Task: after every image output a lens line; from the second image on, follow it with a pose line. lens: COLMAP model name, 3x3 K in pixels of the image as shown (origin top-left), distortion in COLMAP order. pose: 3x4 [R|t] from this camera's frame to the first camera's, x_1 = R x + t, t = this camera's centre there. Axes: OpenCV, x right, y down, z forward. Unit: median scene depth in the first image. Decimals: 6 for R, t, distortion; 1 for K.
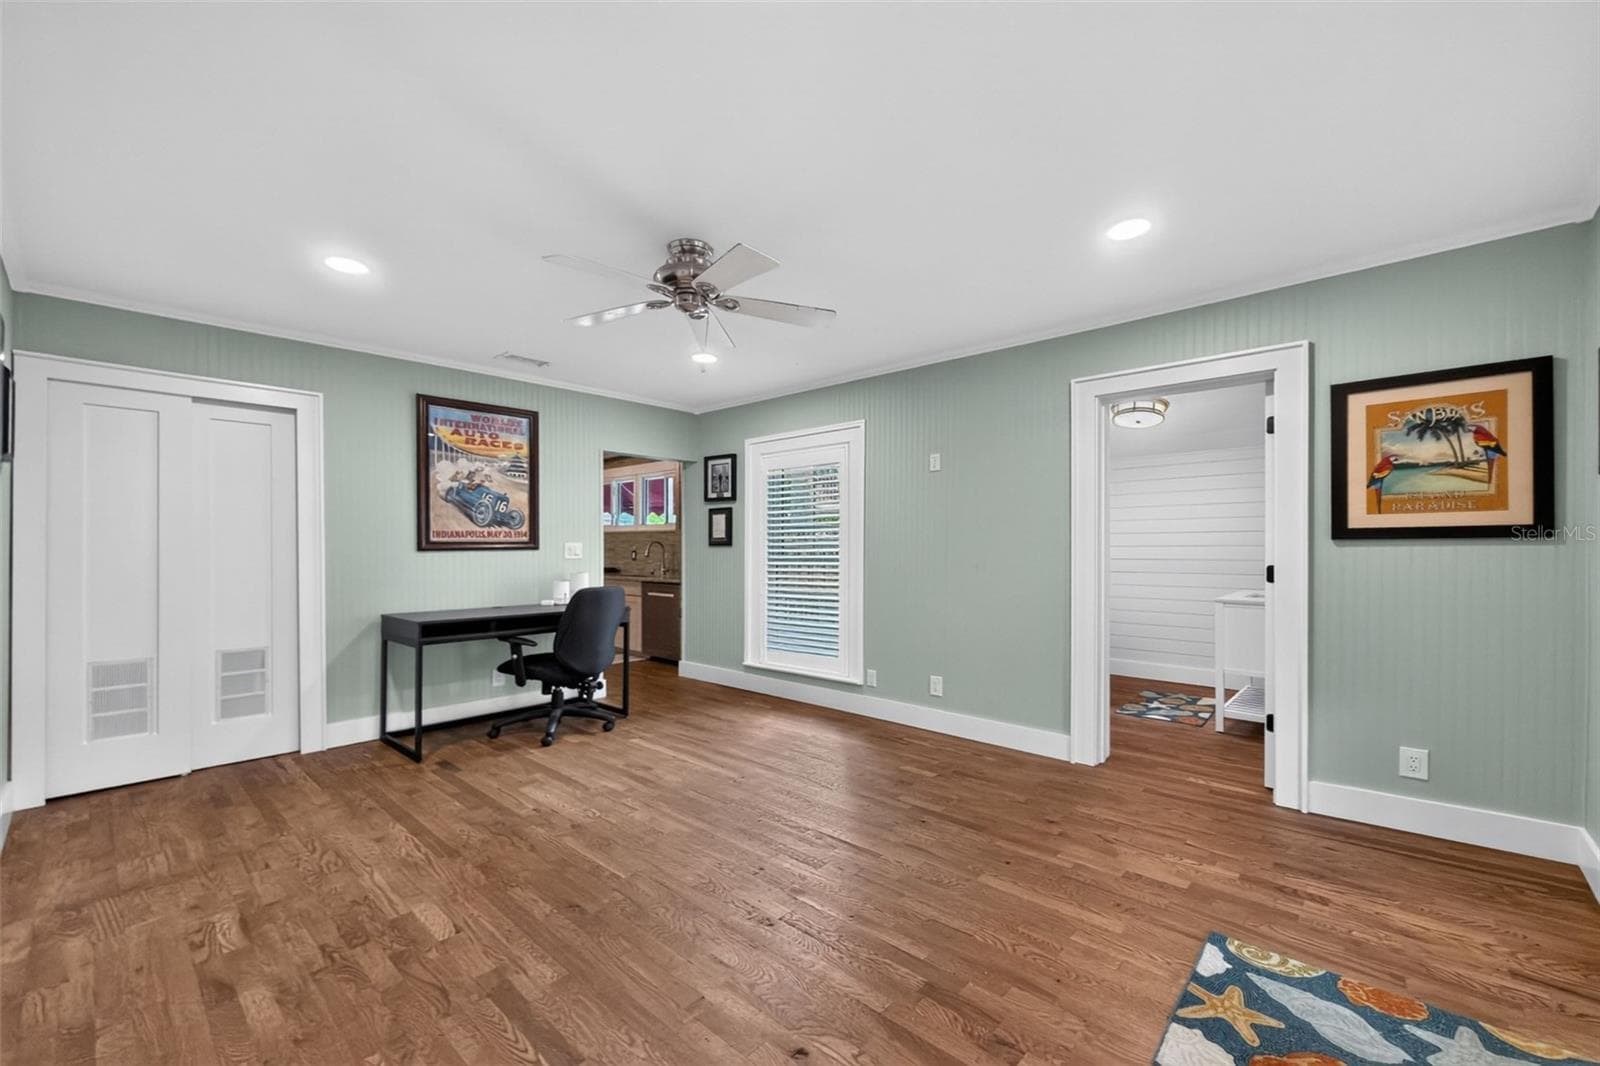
lens RADIAL K [[656.3, 0, 797.2], [0, 656.3, 542.3], [0, 0, 1]] dist [-0.000292, -0.000094]
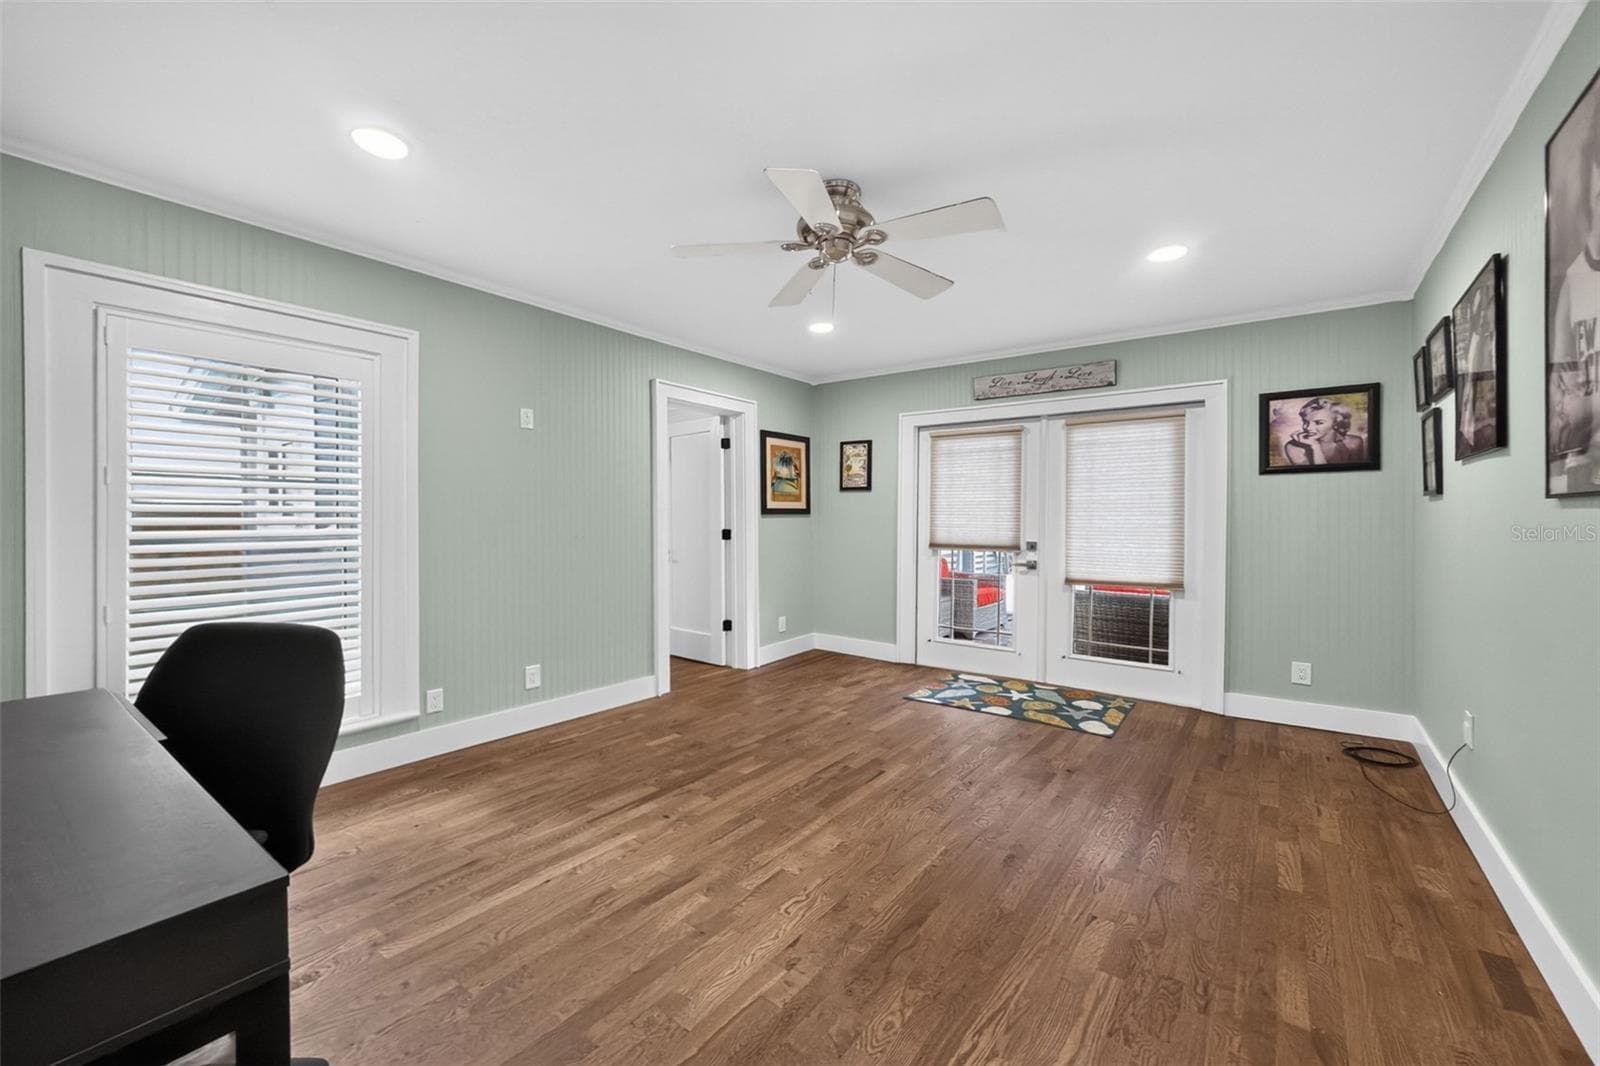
lens RADIAL K [[656.3, 0, 795.8], [0, 656.3, 524.2], [0, 0, 1]] dist [-0.000292, -0.000094]
pose [[-0.108025, -0.008589, 0.994111, -1.048988], [-0.010296, 0.999919, 0.007520, 0.008750], [-0.994095, -0.009423, -0.108105, 1.138501]]
